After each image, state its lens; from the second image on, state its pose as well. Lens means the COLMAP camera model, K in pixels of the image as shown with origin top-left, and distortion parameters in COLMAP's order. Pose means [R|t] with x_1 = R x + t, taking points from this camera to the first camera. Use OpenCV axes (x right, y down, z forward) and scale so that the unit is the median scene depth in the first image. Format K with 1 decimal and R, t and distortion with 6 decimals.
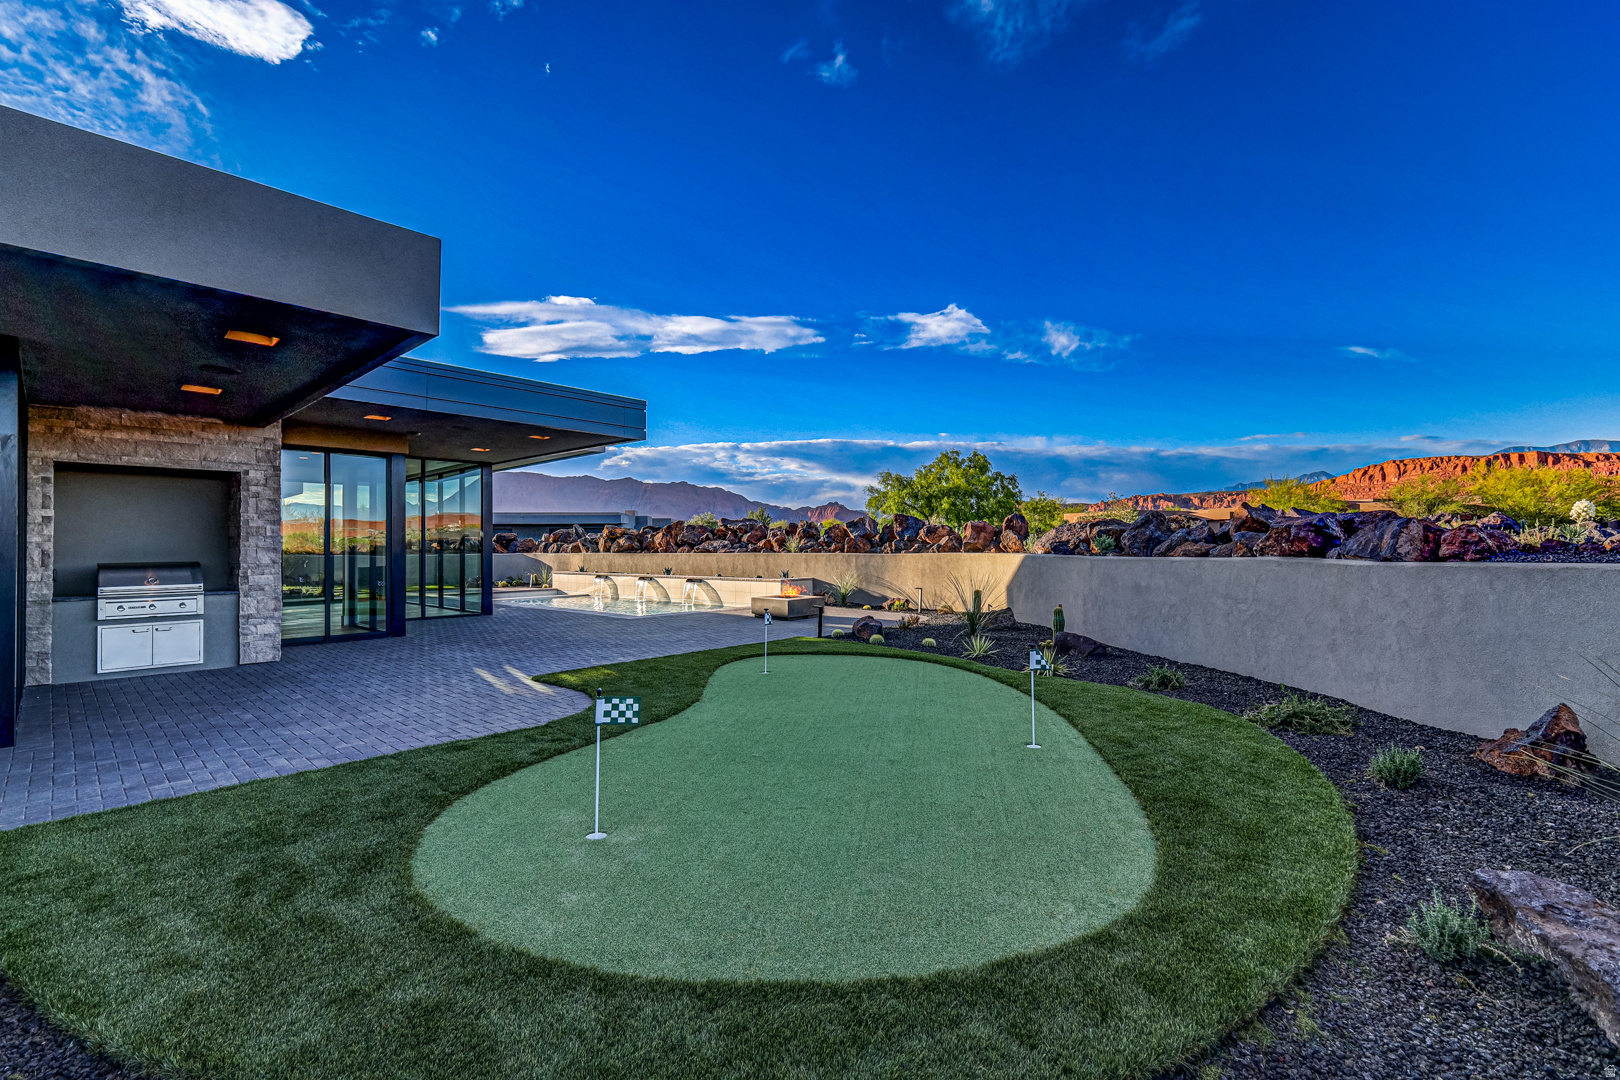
lens RADIAL K [[720.9, 0, 810.0], [0, 720.9, 540.0], [0, 0, 1]] dist [0.000484, 0.000103]
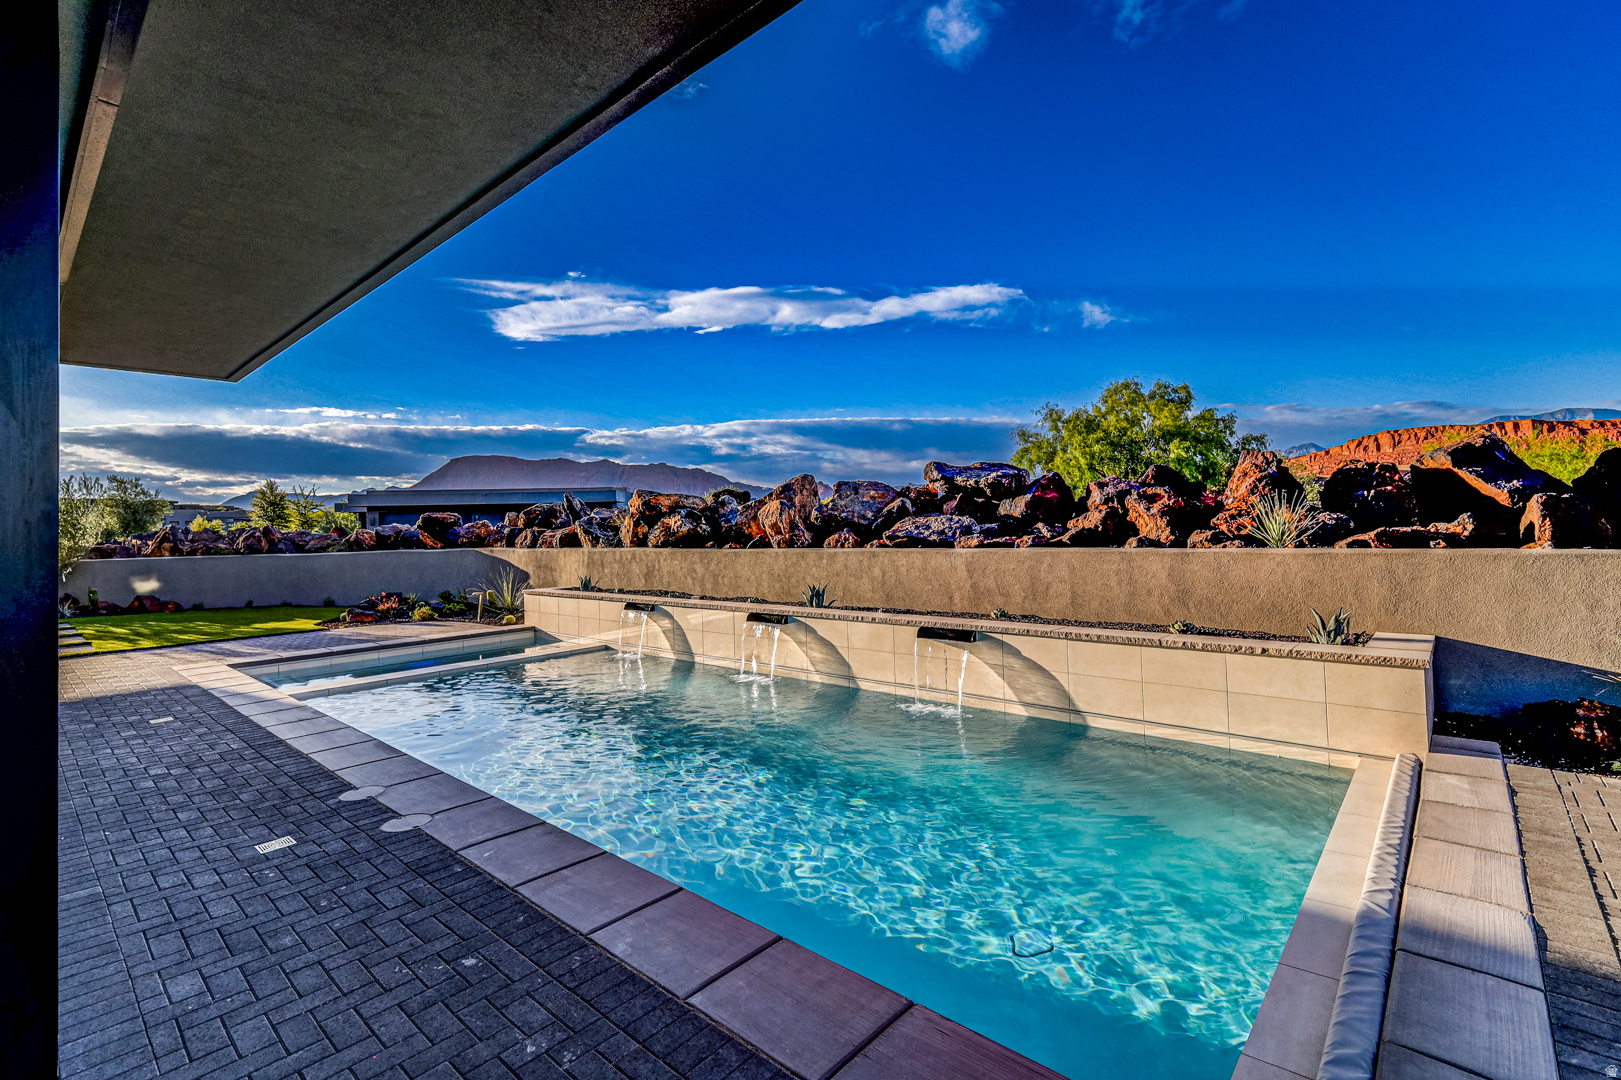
lens RADIAL K [[721.4, 0, 810.5], [0, 721.4, 540.0], [0, 0, 1]] dist [0.000484, 0.000103]
pose [[0.999455, -0.016542, 0.028582, -0.185557], [0.015771, 0.999511, 0.026997, 0.001652], [-0.029015, -0.026532, 0.999227, 0.533890]]
